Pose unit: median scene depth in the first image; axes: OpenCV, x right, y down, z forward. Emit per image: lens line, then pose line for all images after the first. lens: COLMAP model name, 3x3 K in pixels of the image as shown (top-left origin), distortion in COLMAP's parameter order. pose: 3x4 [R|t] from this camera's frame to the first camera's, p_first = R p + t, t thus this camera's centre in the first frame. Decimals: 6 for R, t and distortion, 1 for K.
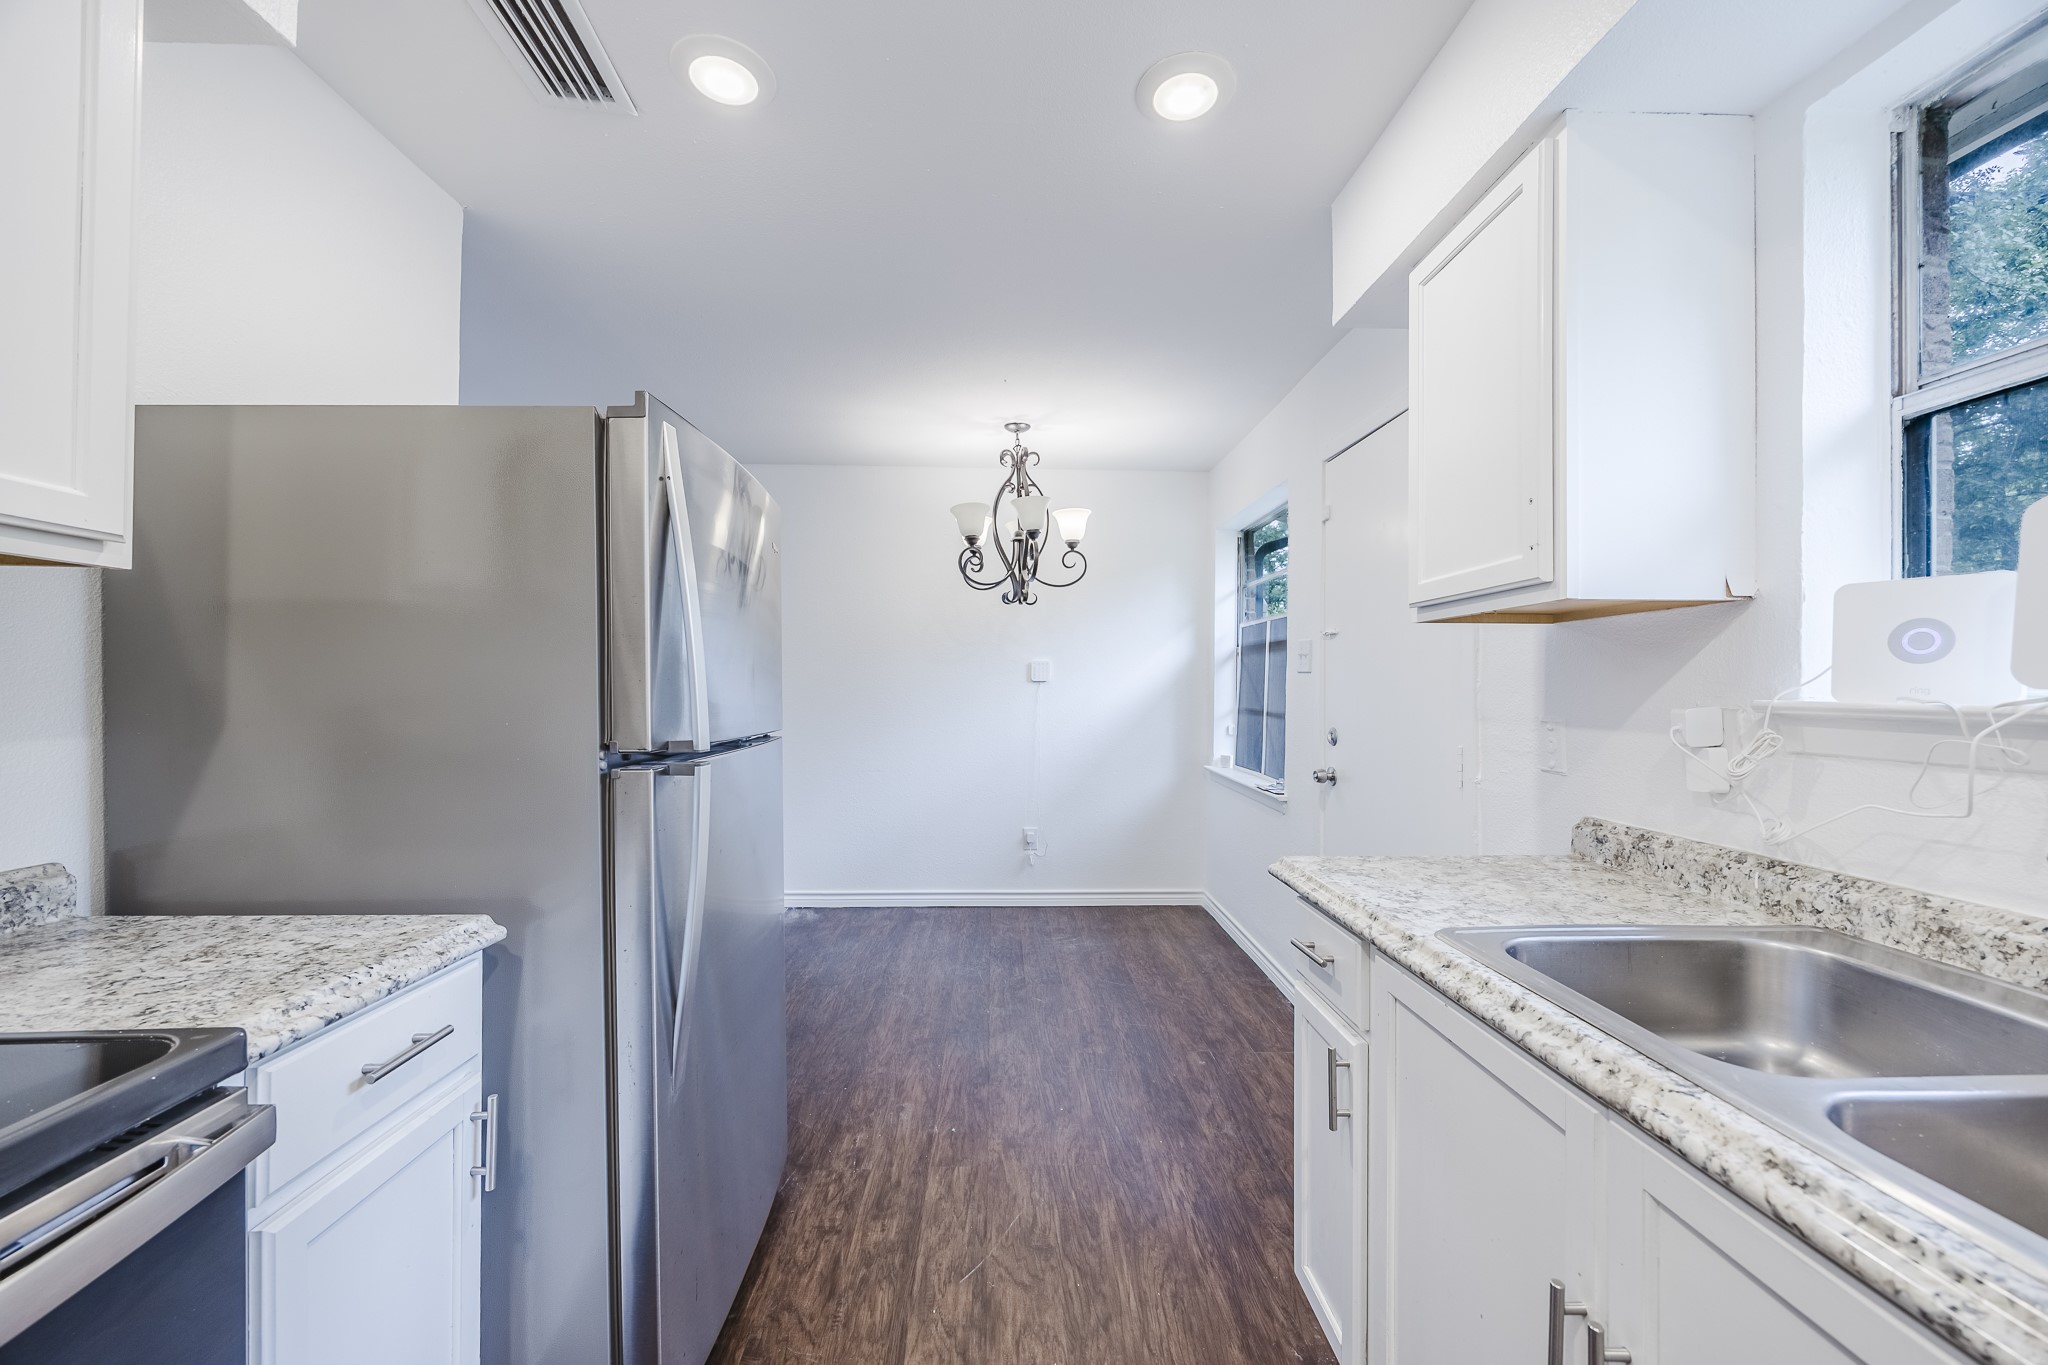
lens RADIAL K [[760.4, 0, 1024.0], [0, 760.4, 682.5], [0, 0, 1]] dist [-0.006897, -0.000009]
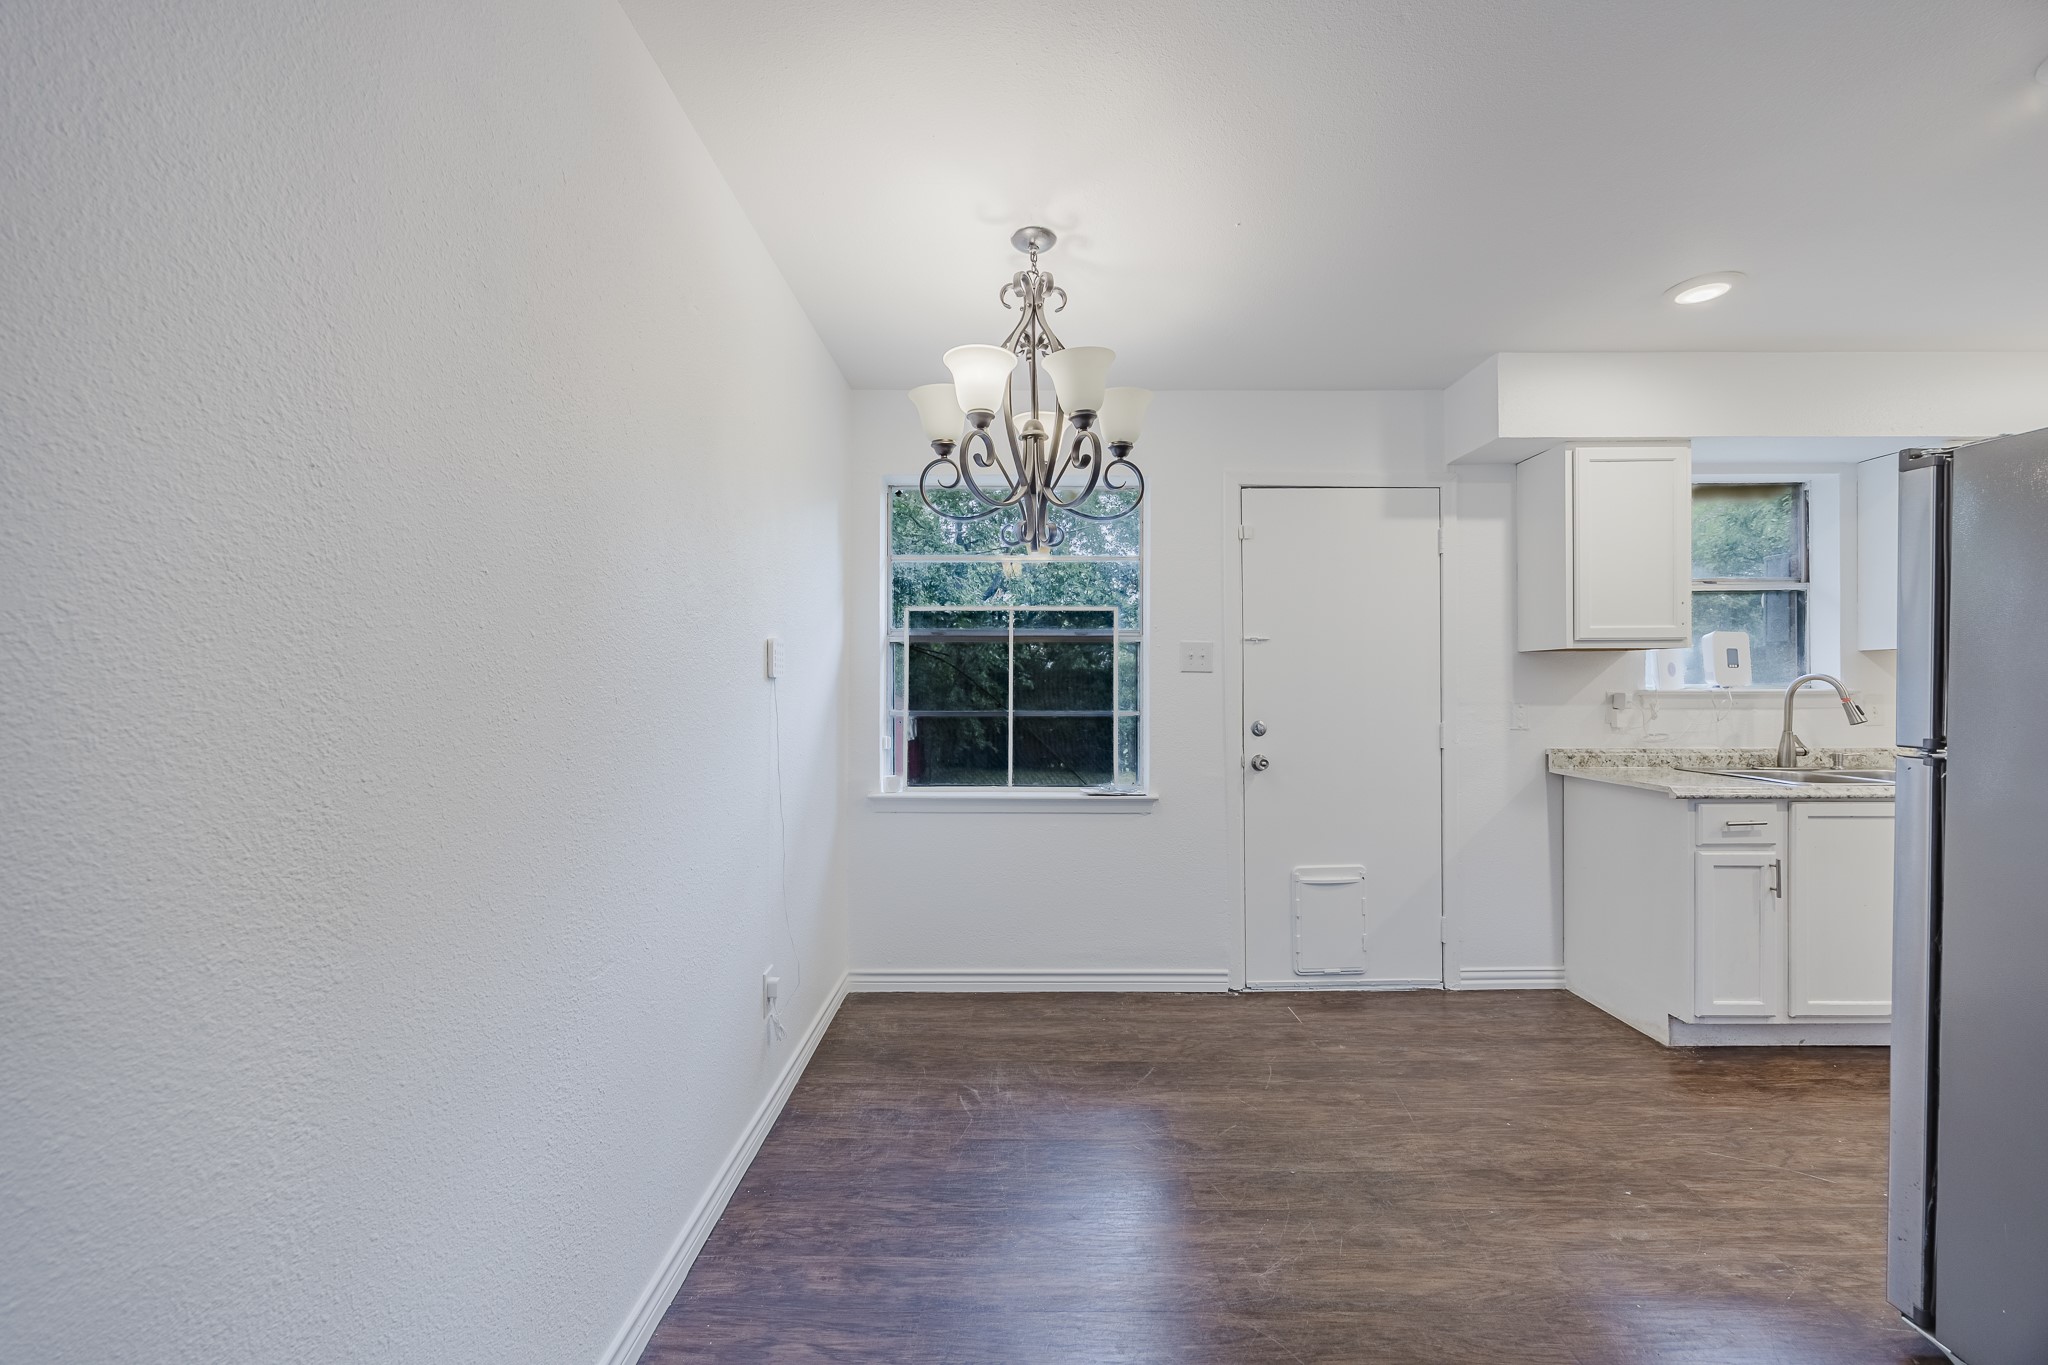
lens RADIAL K [[784.7, 0, 1027.7], [0, 784.7, 687.4], [0, 0, 1]] dist [-0.002437, 0.000067]
pose [[0.050593, -0.006333, 0.998699, -0.919506], [-0.002027, 0.999977, 0.006443, 0.001833], [-0.998717, -0.002351, 0.050579, 1.476687]]
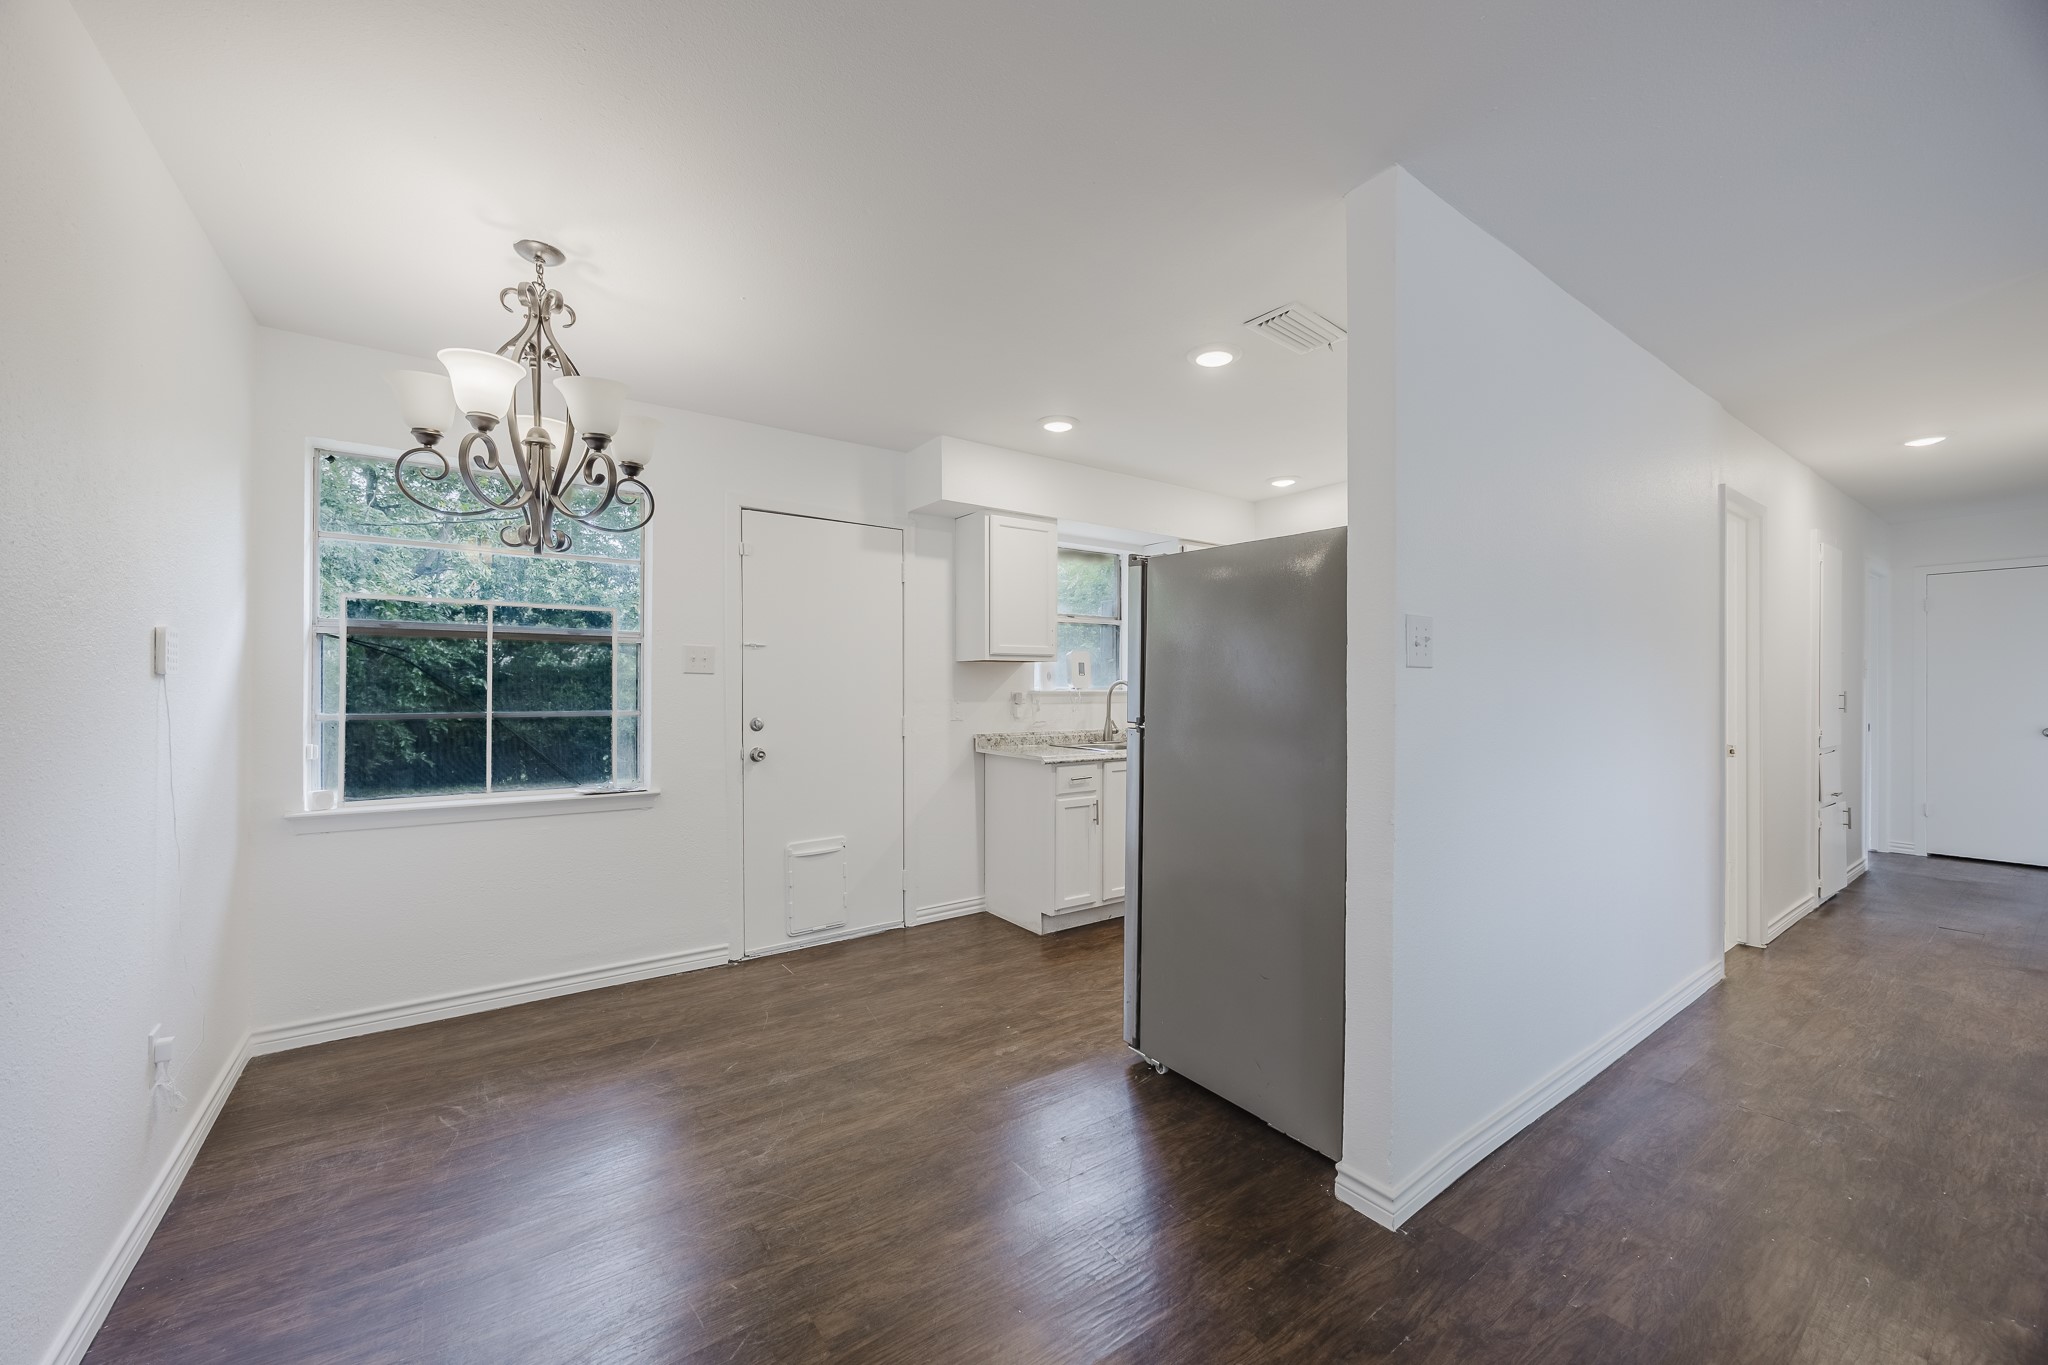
lens RADIAL K [[779.9, 0, 1023.2], [0, 779.9, 687.2], [0, 0, 1]] dist [-0.002379, -0.000147]
pose [[-0.539063, -0.006538, 0.842240, -1.105519], [-0.008428, 0.999962, 0.002369, 0.000429], [-0.842223, -0.005821, -0.539098, 1.528856]]
